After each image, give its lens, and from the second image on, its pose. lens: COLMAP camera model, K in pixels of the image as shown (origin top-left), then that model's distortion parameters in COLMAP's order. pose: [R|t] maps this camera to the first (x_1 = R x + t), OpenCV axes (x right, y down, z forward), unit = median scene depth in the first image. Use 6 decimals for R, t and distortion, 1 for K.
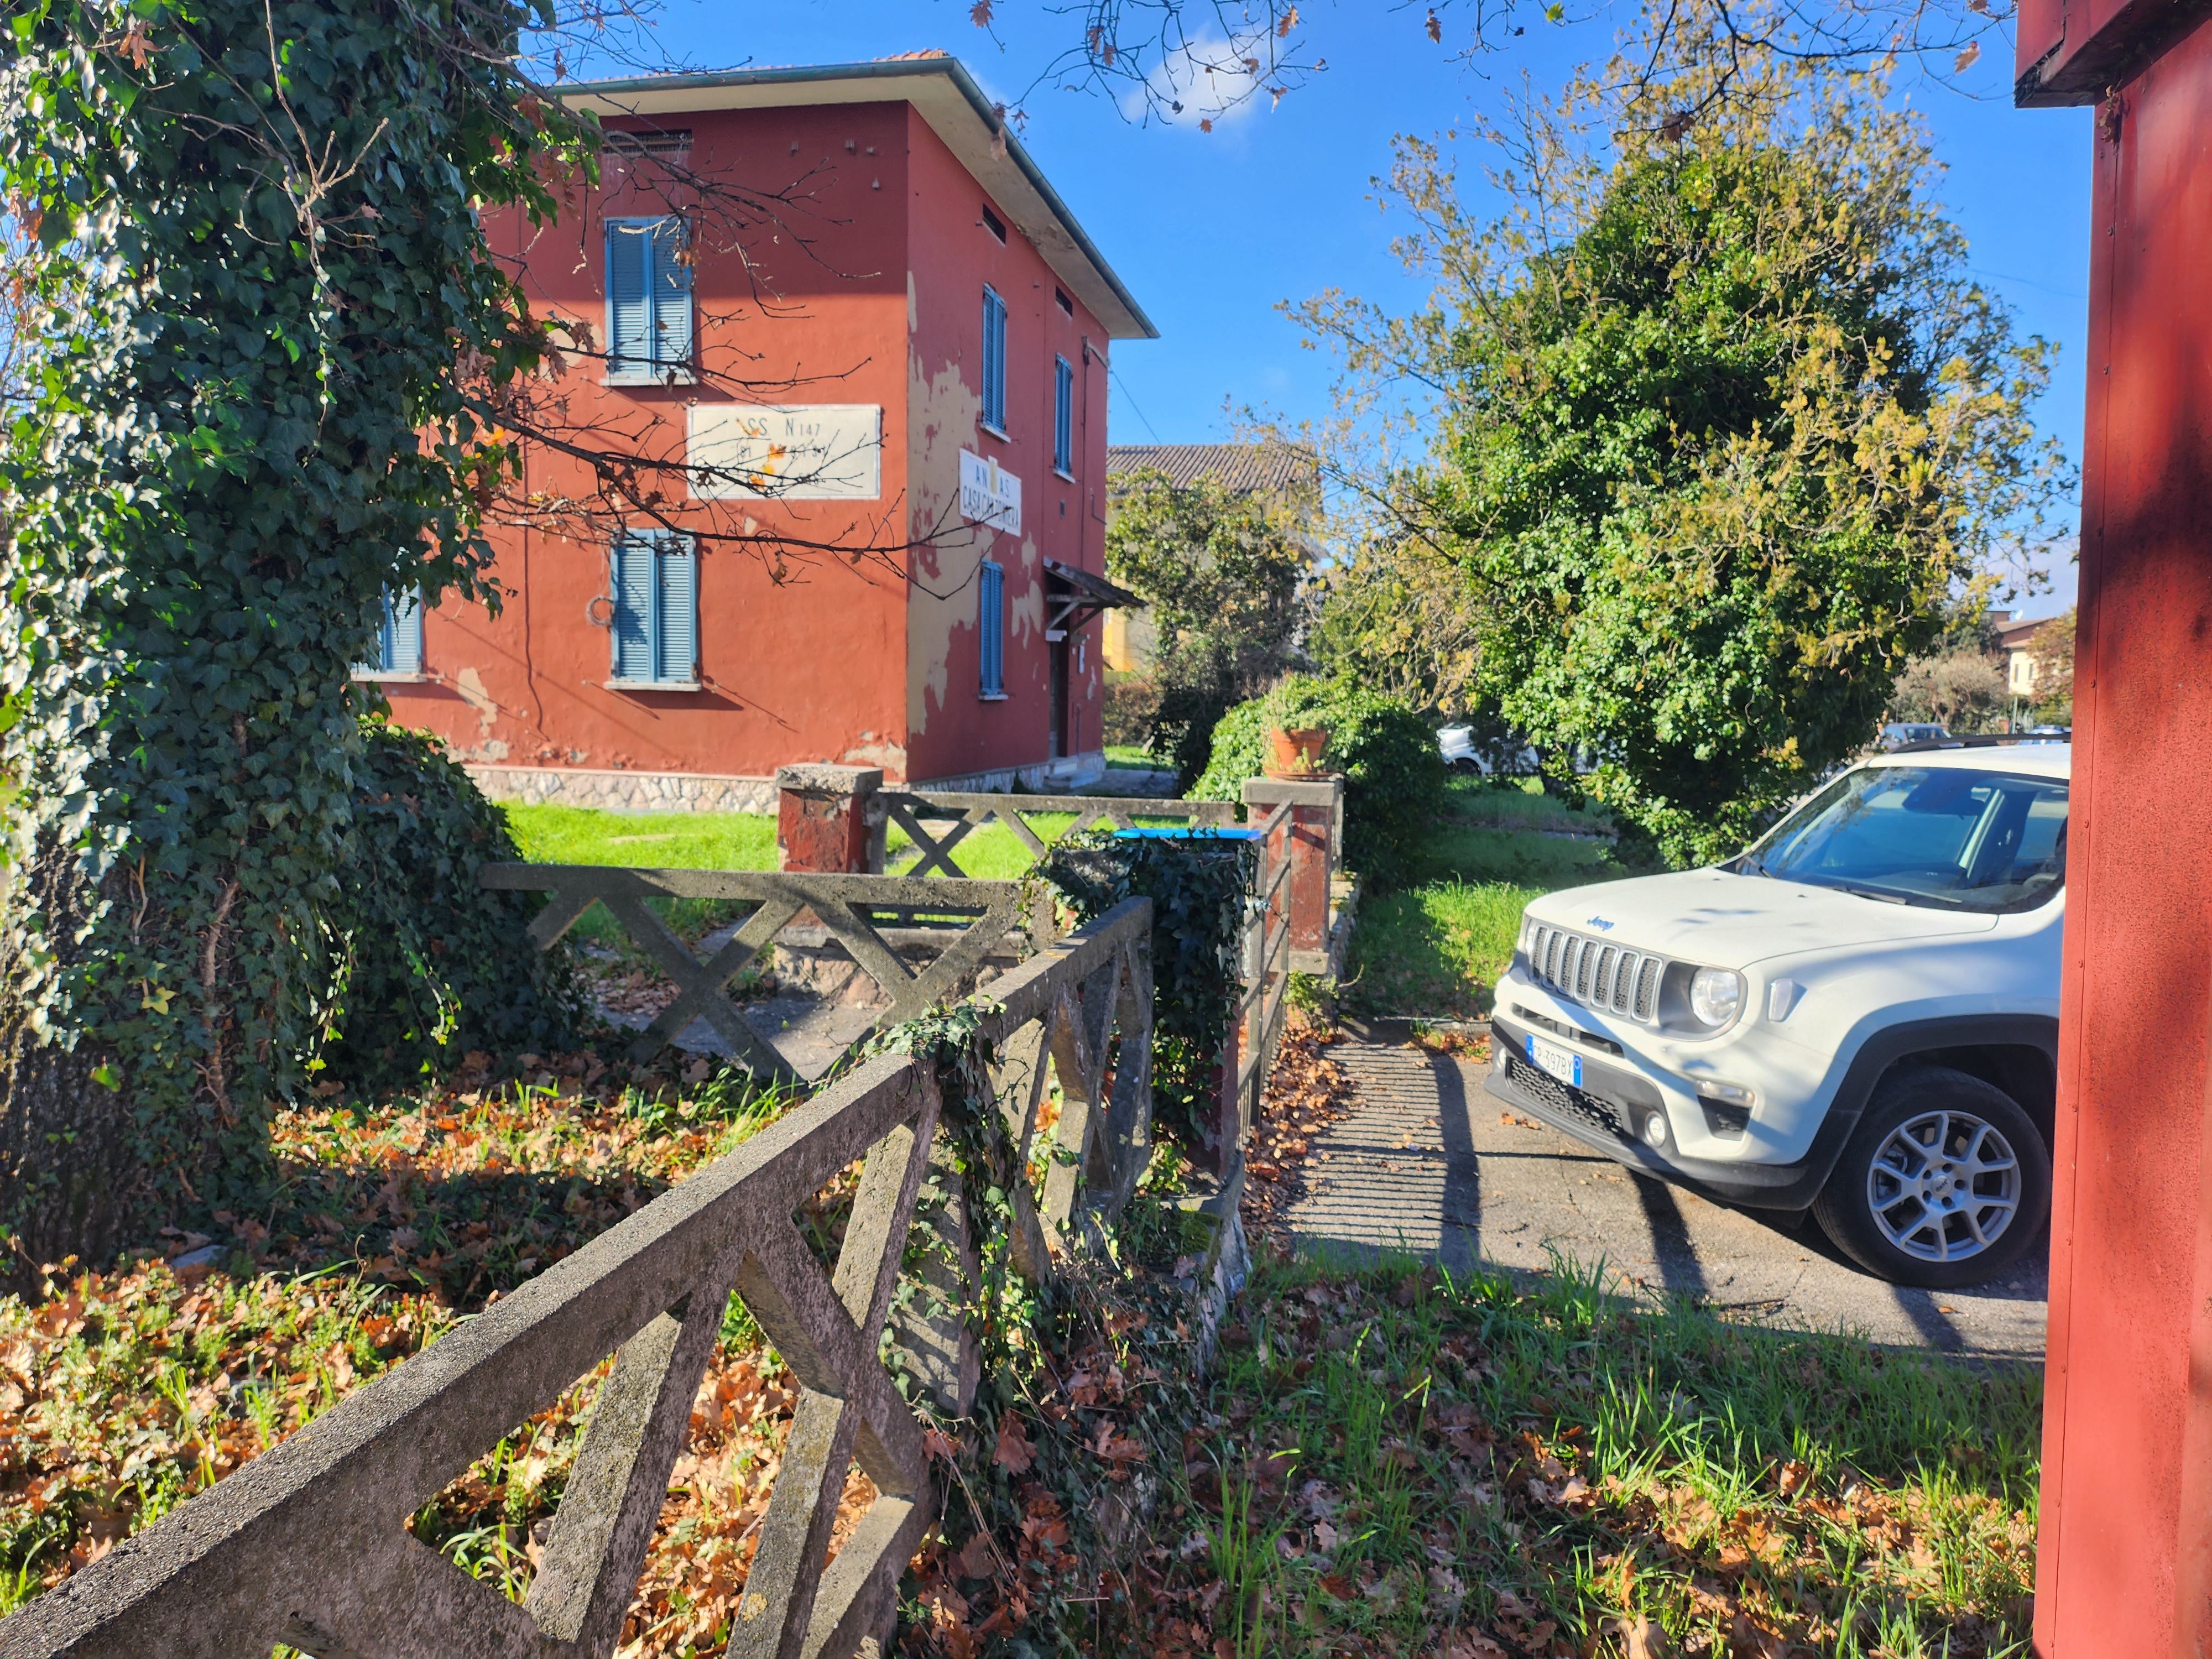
lens RADIAL K [[1537.4, 0, 1115.0], [0, 1537.4, 836.2], [0, 0, 1]] dist [0.086213, -0.093766]
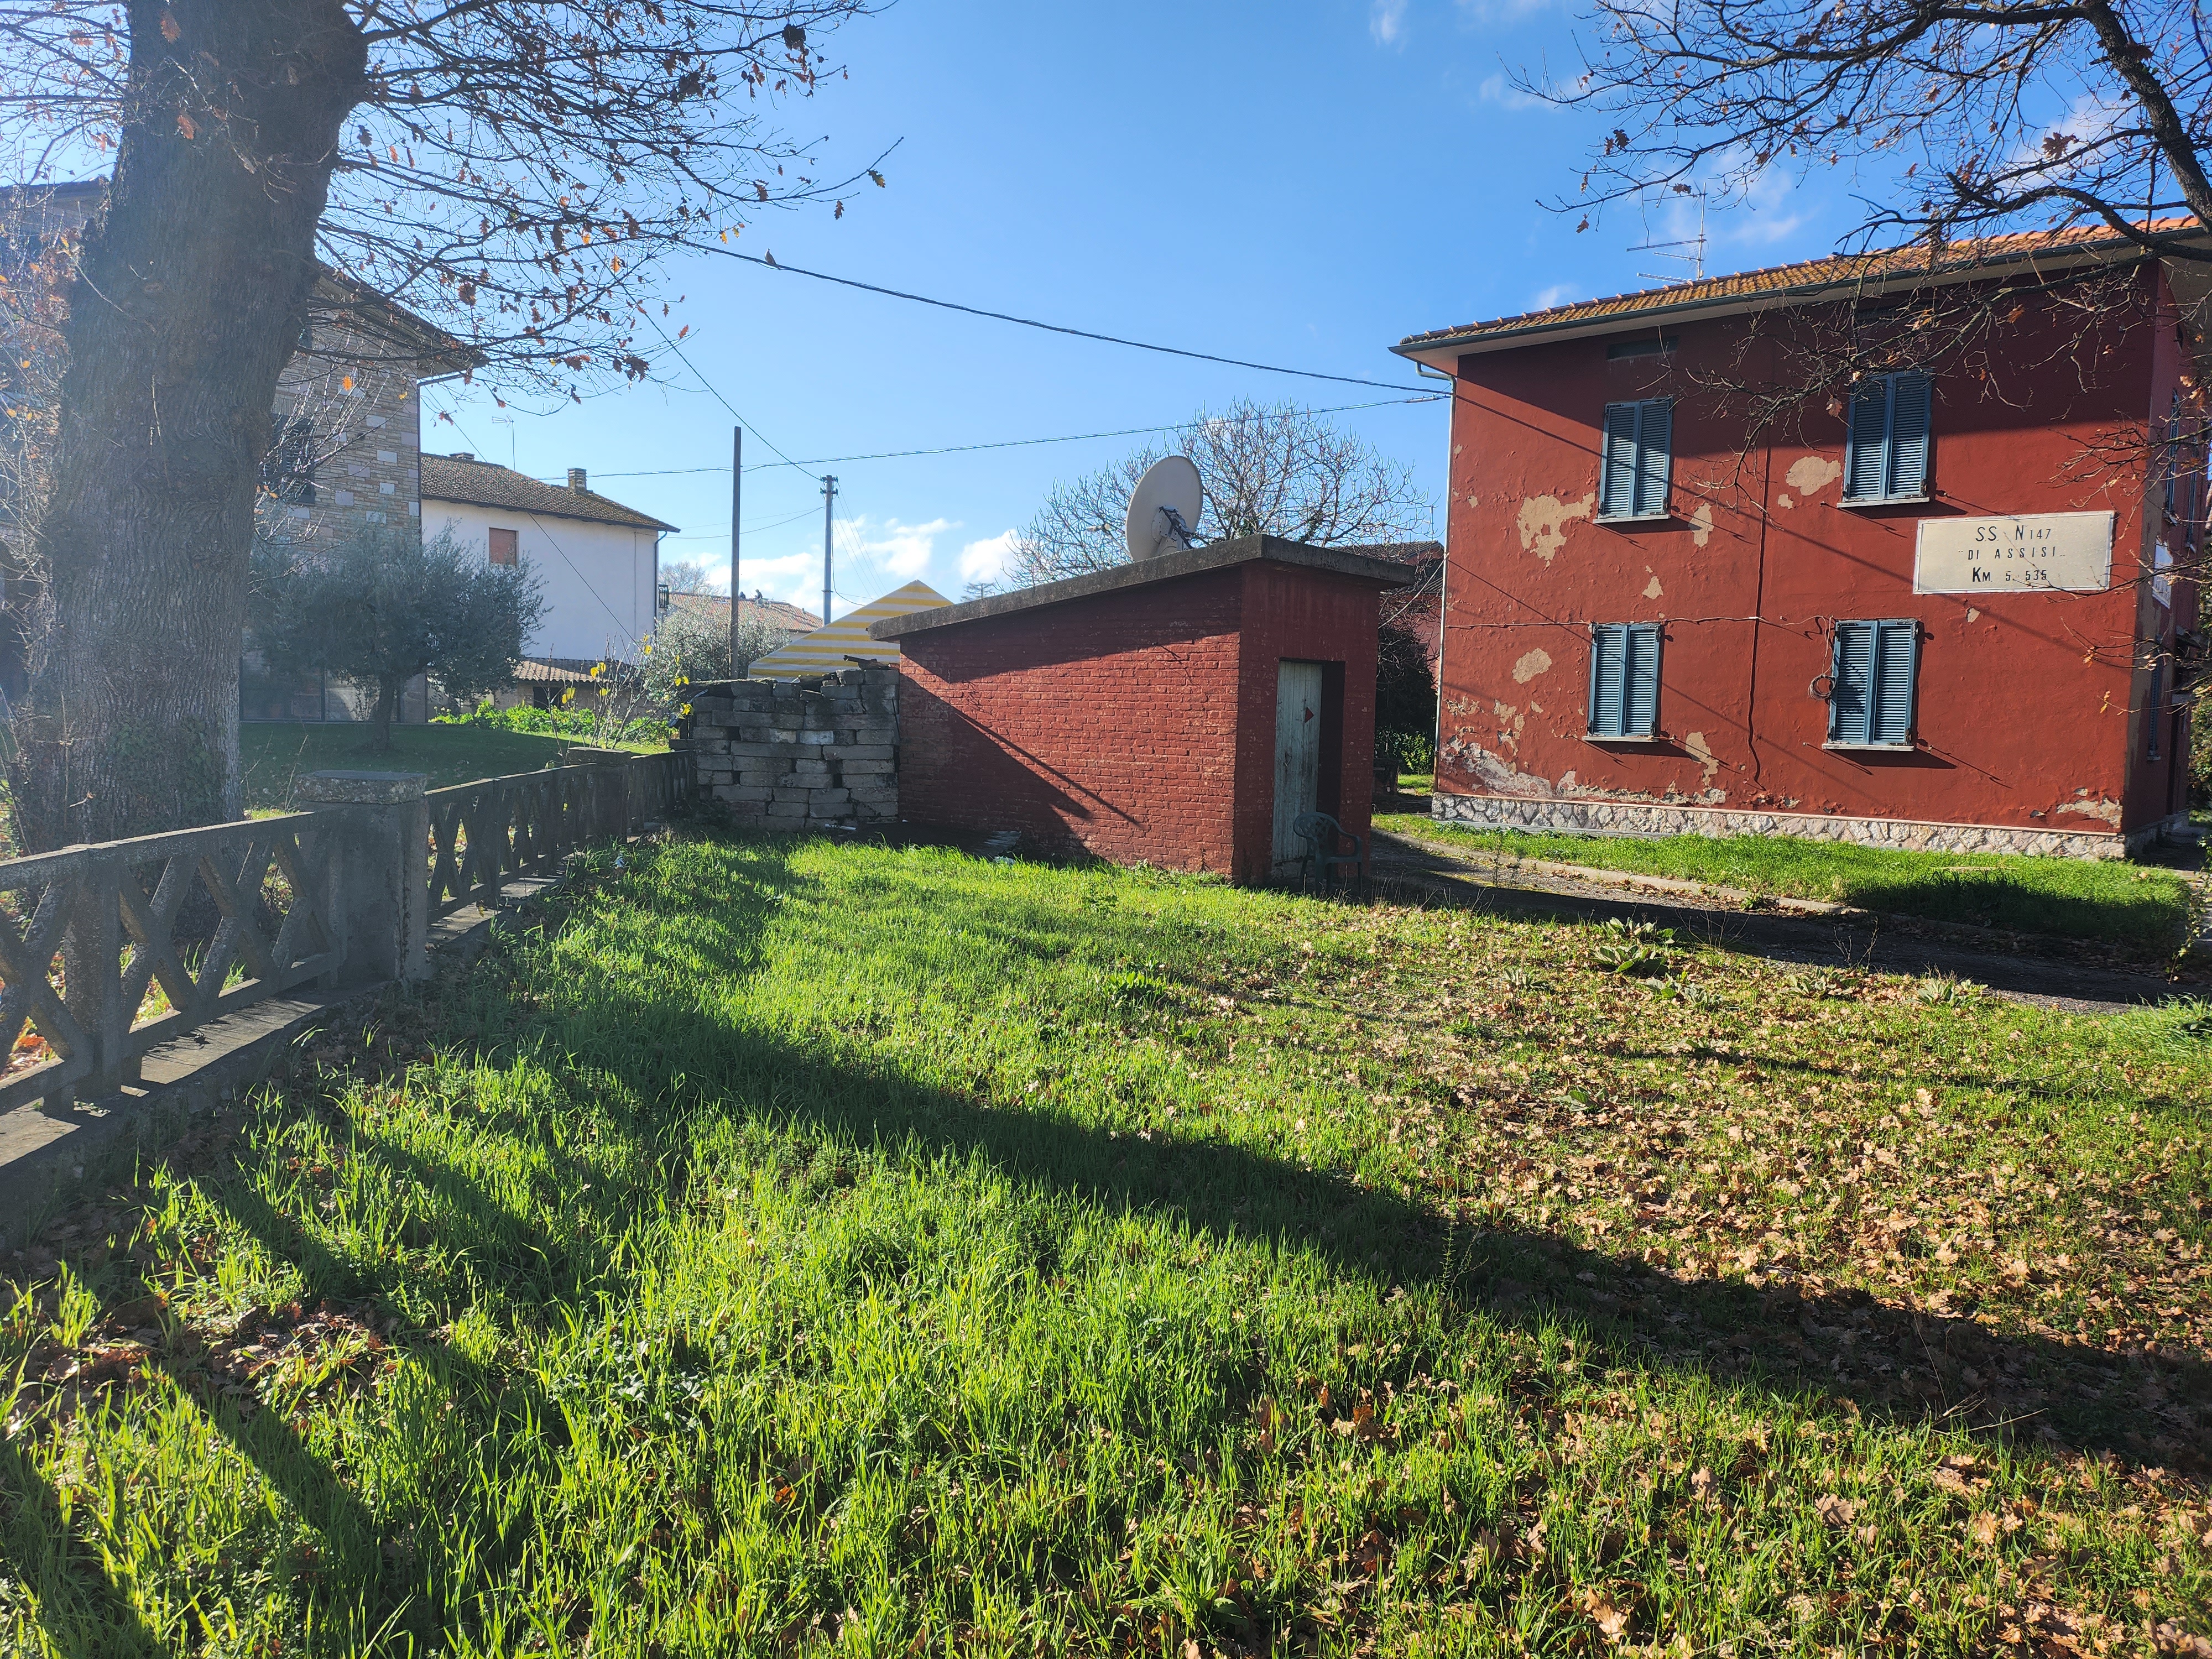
lens RADIAL K [[1537.4, 0, 1085.3], [0, 1537.4, 831.1], [0, 0, 1]] dist [0.086213, -0.093766]
pose [[0.888697, 0.038044, -0.456913, -0.285300], [-0.053082, 0.998388, -0.020117, 0.027656], [0.455411, 0.042131, 0.889284, -0.386187]]
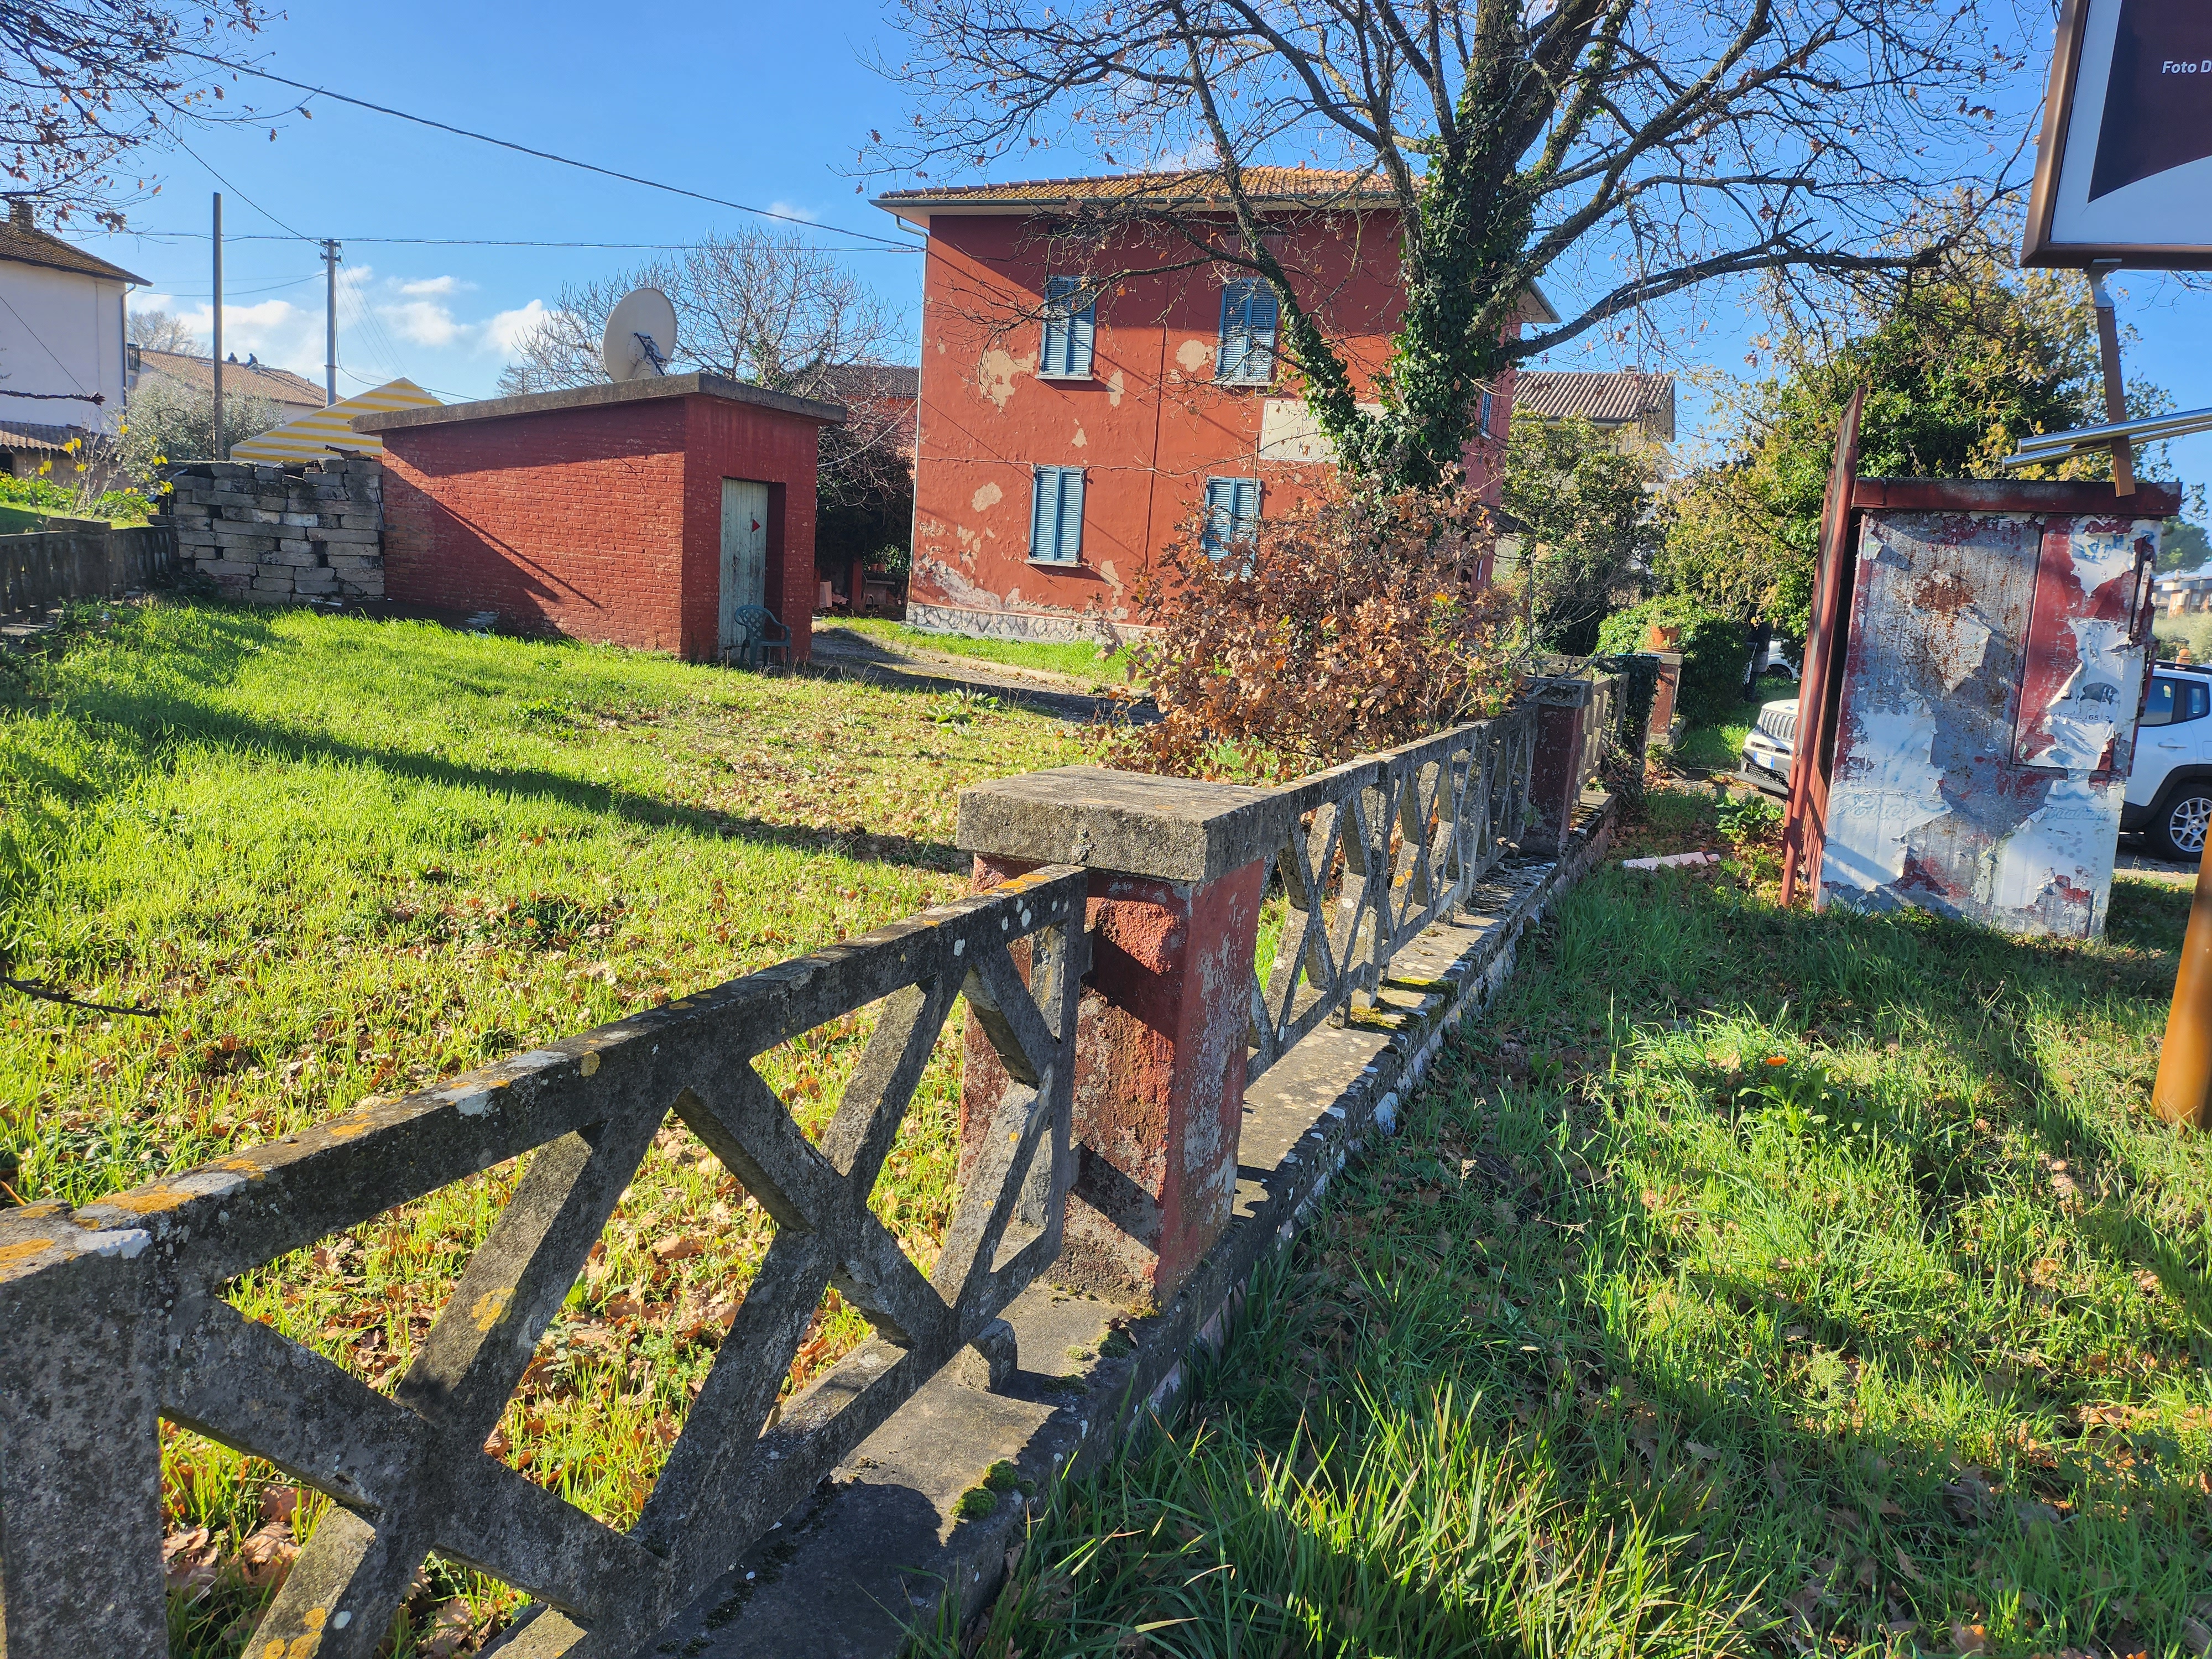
lens RADIAL K [[1537.4, 0, 1128.5], [0, 1537.4, 833.0], [0, 0, 1]] dist [0.086213, -0.093766]
pose [[0.980993, 0.087937, -0.172974, -0.100744], [-0.075556, 0.994171, 0.076912, 0.048854], [0.178729, -0.062381, 0.981919, -0.591136]]
